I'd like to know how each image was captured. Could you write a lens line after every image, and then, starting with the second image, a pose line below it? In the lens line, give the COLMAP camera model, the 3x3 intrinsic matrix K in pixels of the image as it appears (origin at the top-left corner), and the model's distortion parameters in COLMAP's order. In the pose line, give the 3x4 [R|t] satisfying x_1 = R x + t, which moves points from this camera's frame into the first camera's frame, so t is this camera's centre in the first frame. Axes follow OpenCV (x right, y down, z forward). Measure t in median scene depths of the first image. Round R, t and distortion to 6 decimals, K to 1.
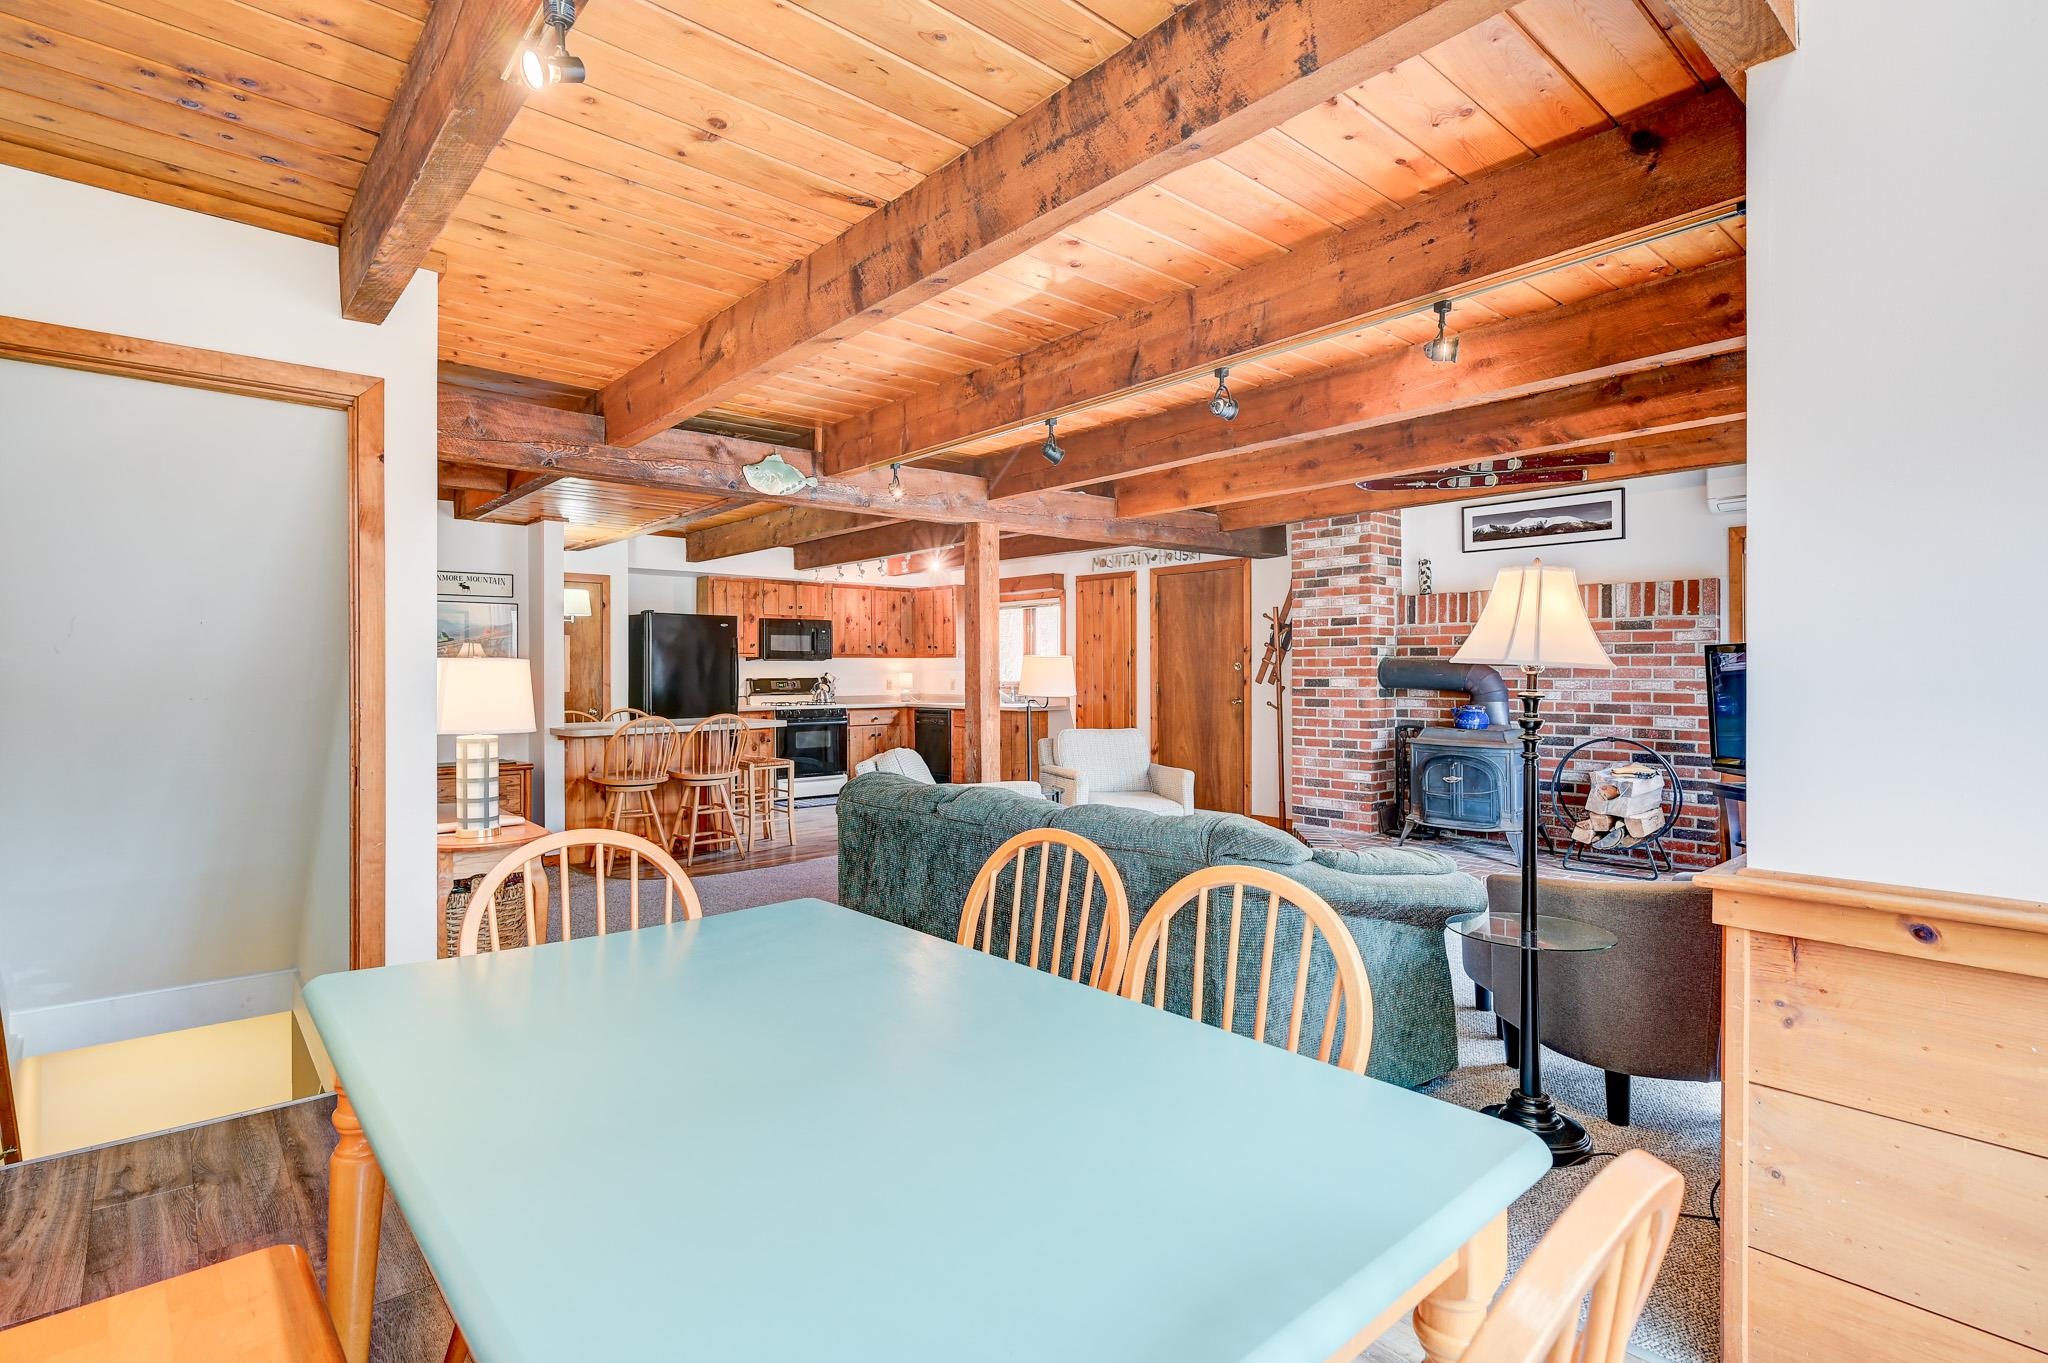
lens RADIAL K [[990.6, 0, 1030.5], [0, 990.6, 682.1], [0, 0, 1]] dist [-0.003658, -0.000618]
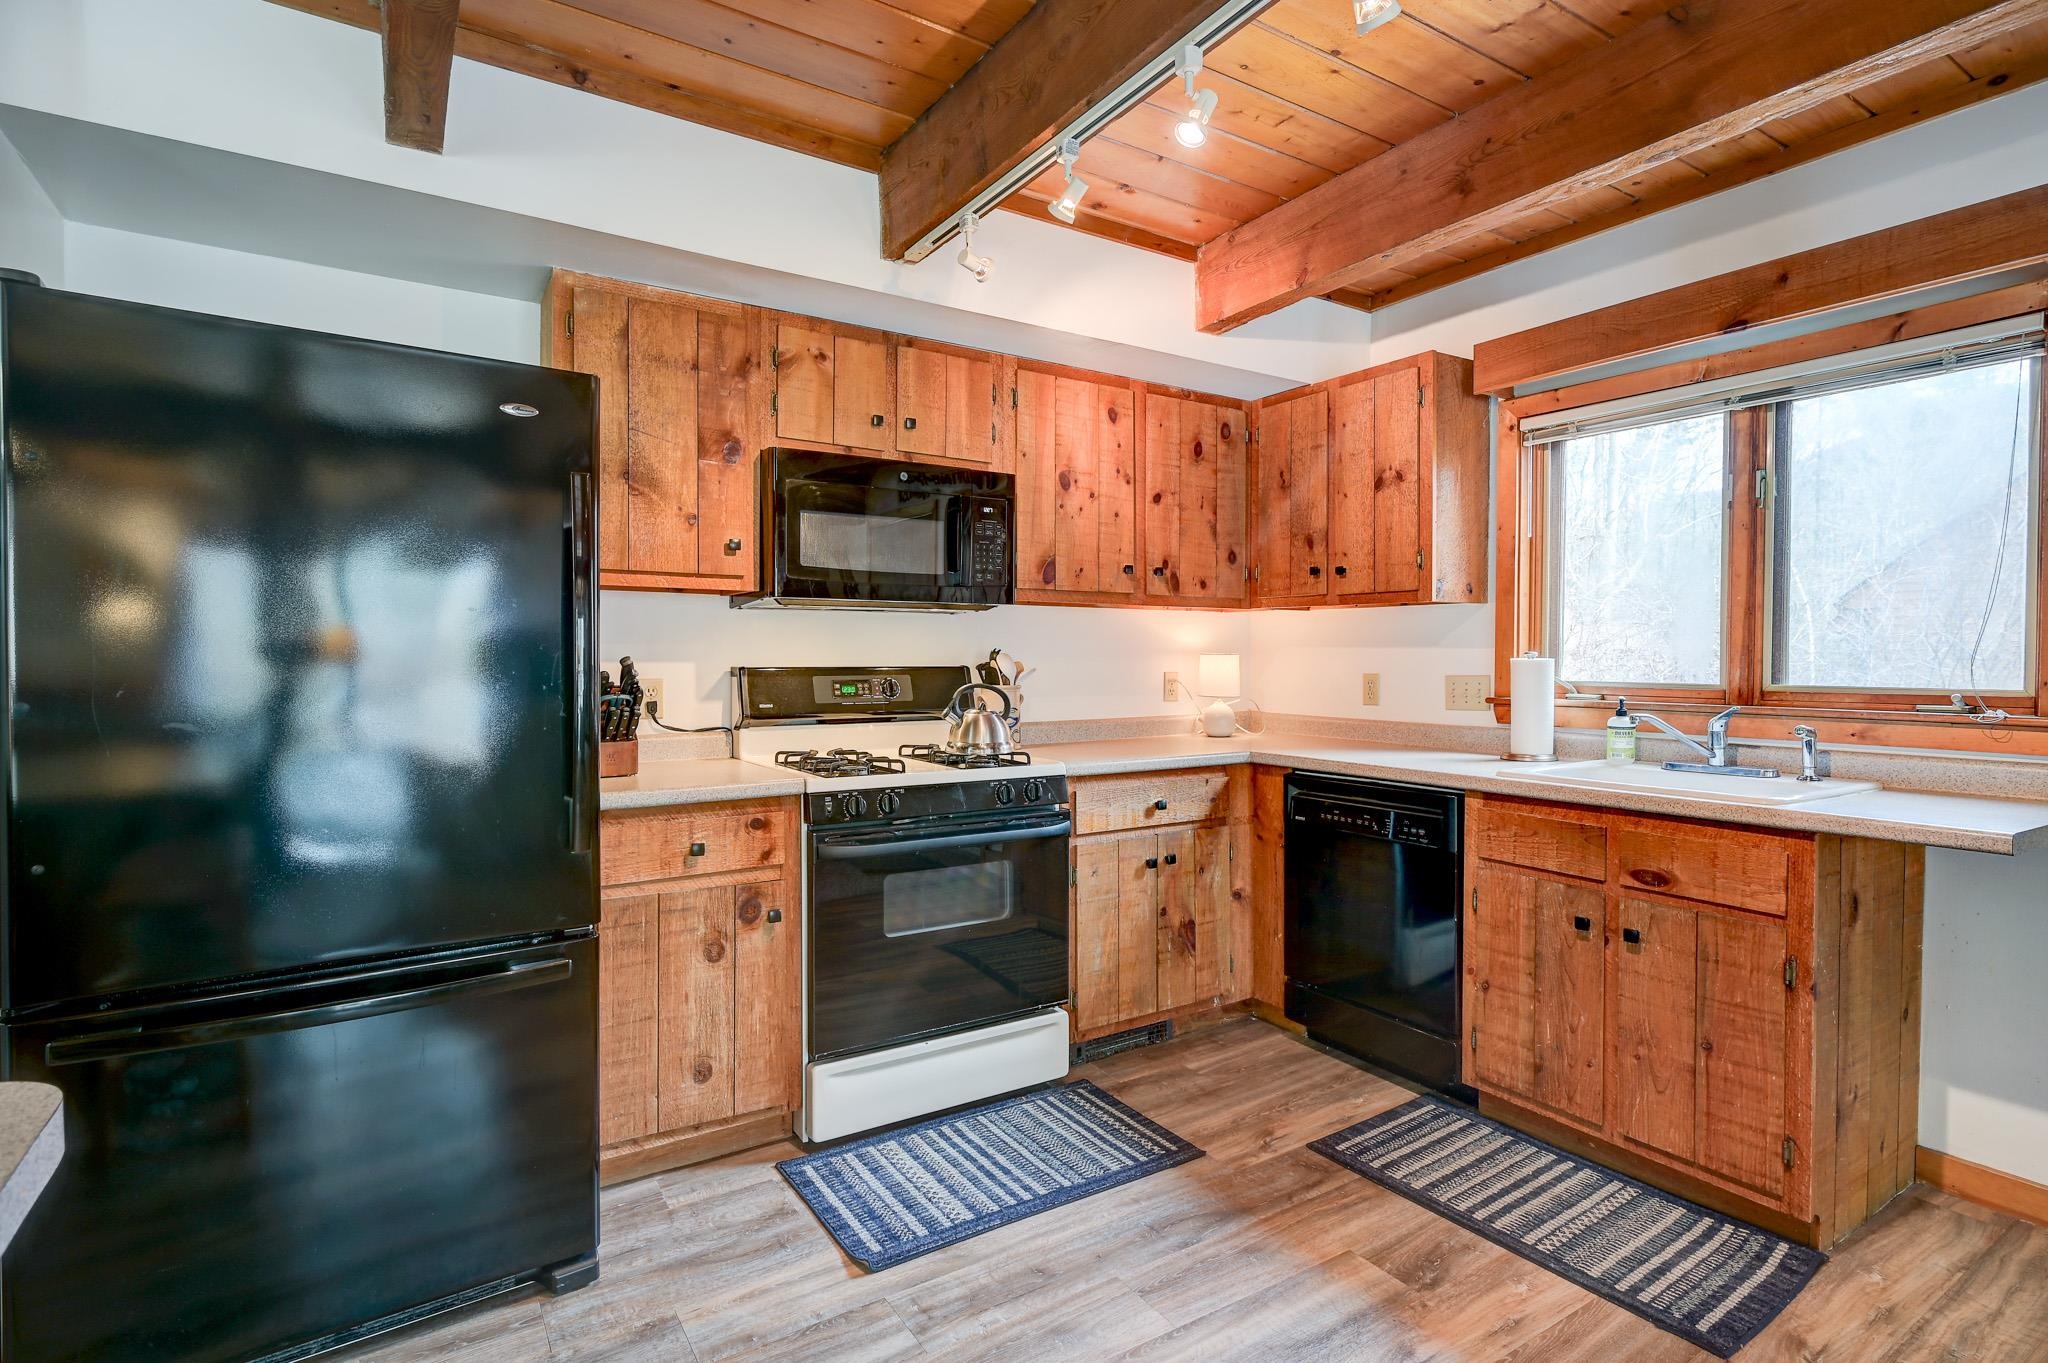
lens RADIAL K [[990.6, 0, 1030.2], [0, 990.6, 679.6], [0, 0, 1]] dist [-0.003658, -0.000618]
pose [[0.987943, 0.007254, -0.154650, -0.149335], [-0.005701, 0.999929, 0.010484, -0.003709], [0.154715, -0.009476, 0.987914, 0.705453]]
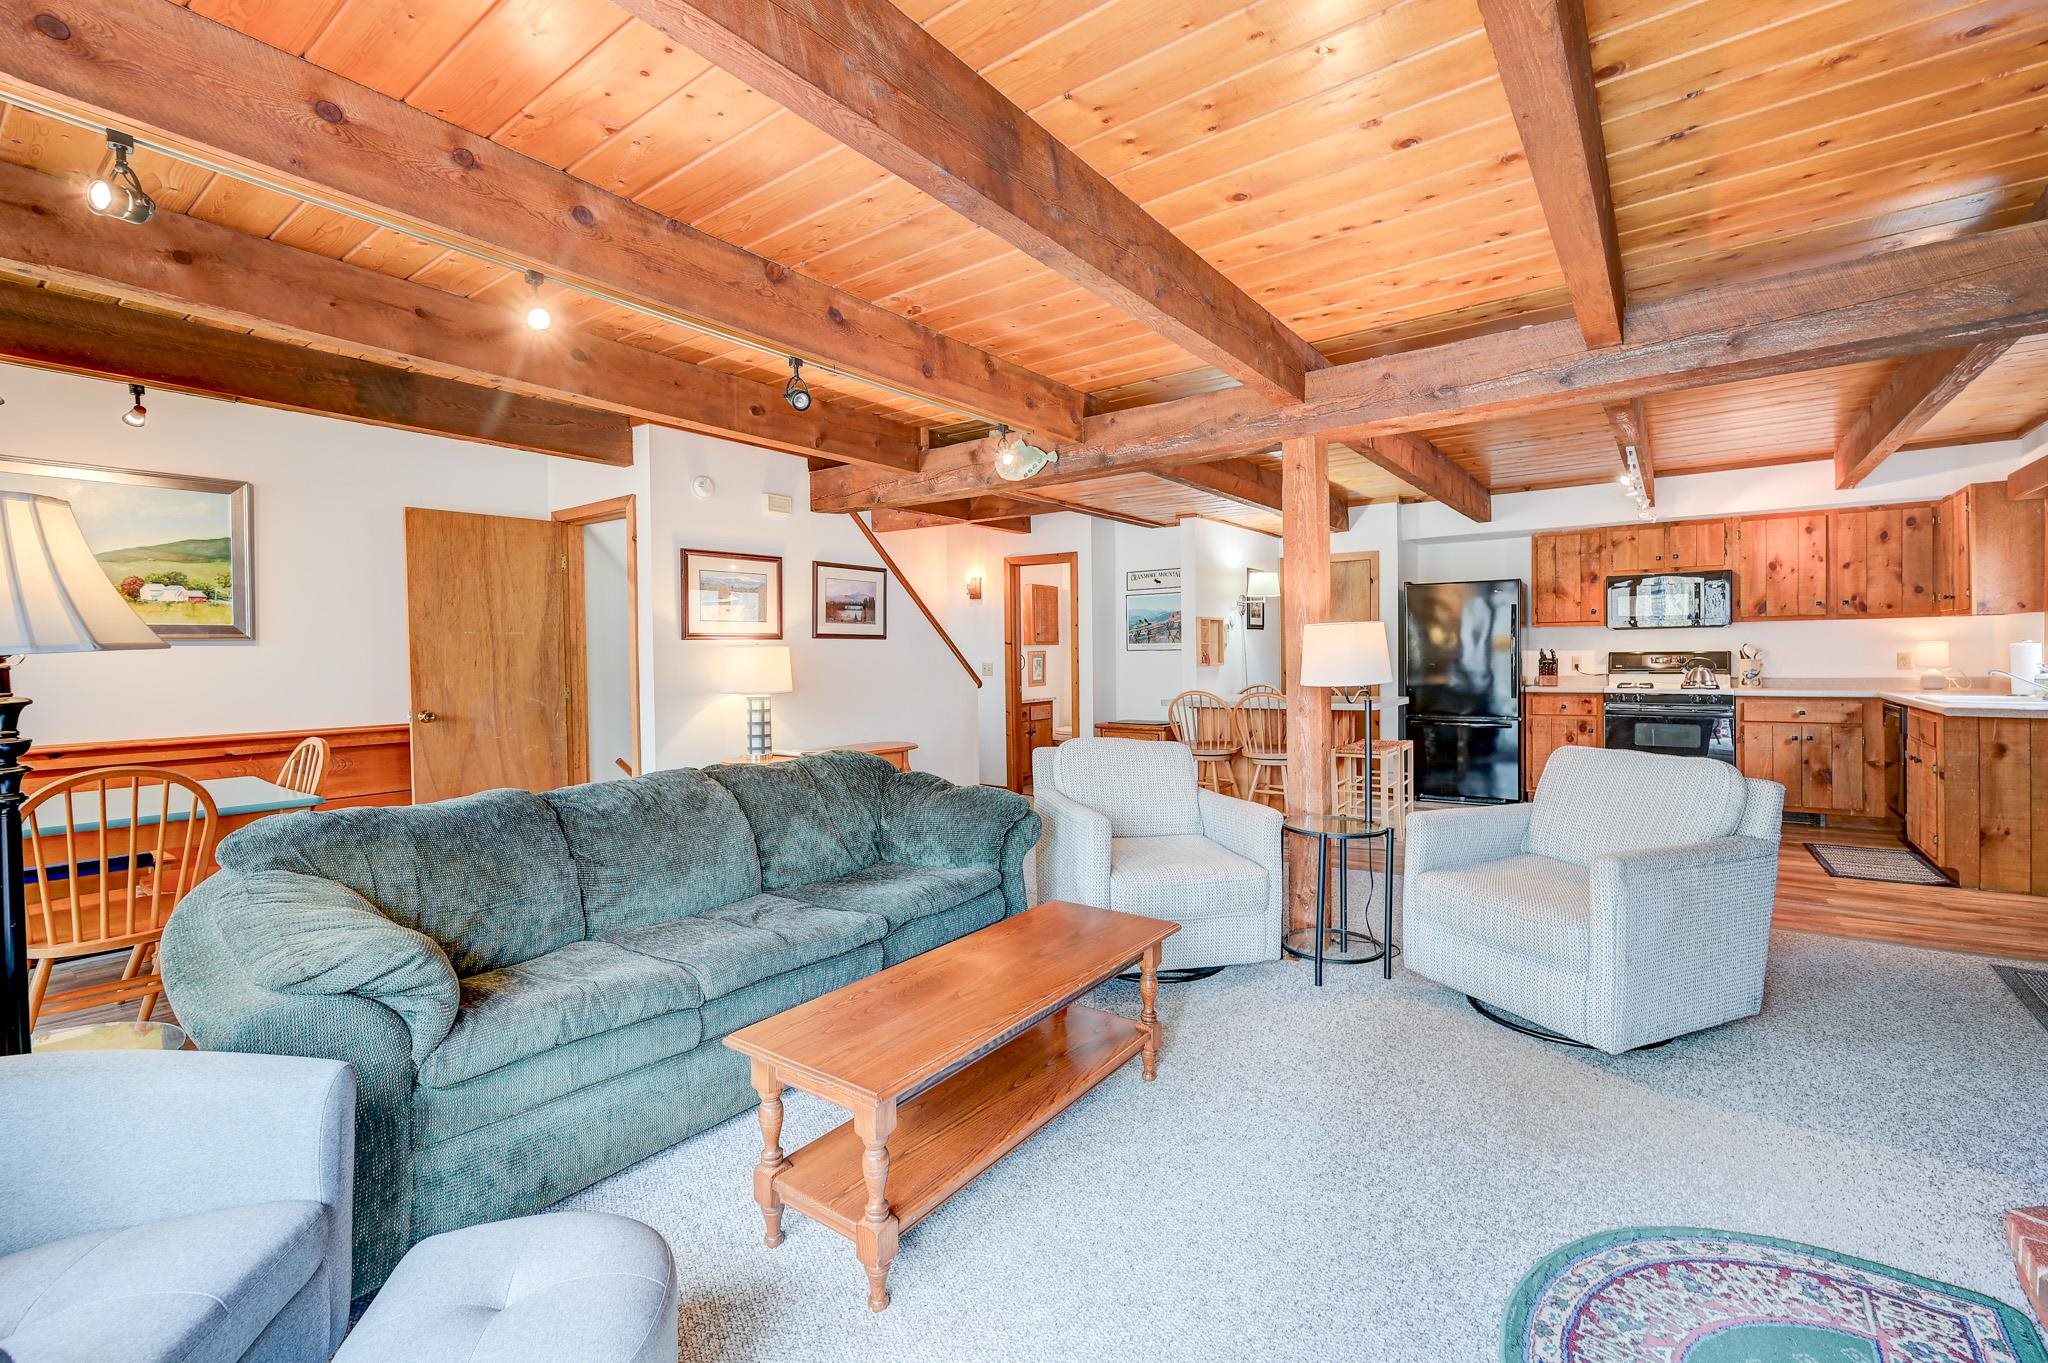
lens RADIAL K [[869.9, 0, 1025.7], [0, 869.9, 668.6], [0, 0, 1]] dist [-0.001382, -0.000055]
pose [[0.208380, 0.016087, -0.977916, 0.297905], [0.001802, 0.999857, 0.016832, -0.003274], [0.978046, -0.005270, 0.208321, 0.382051]]
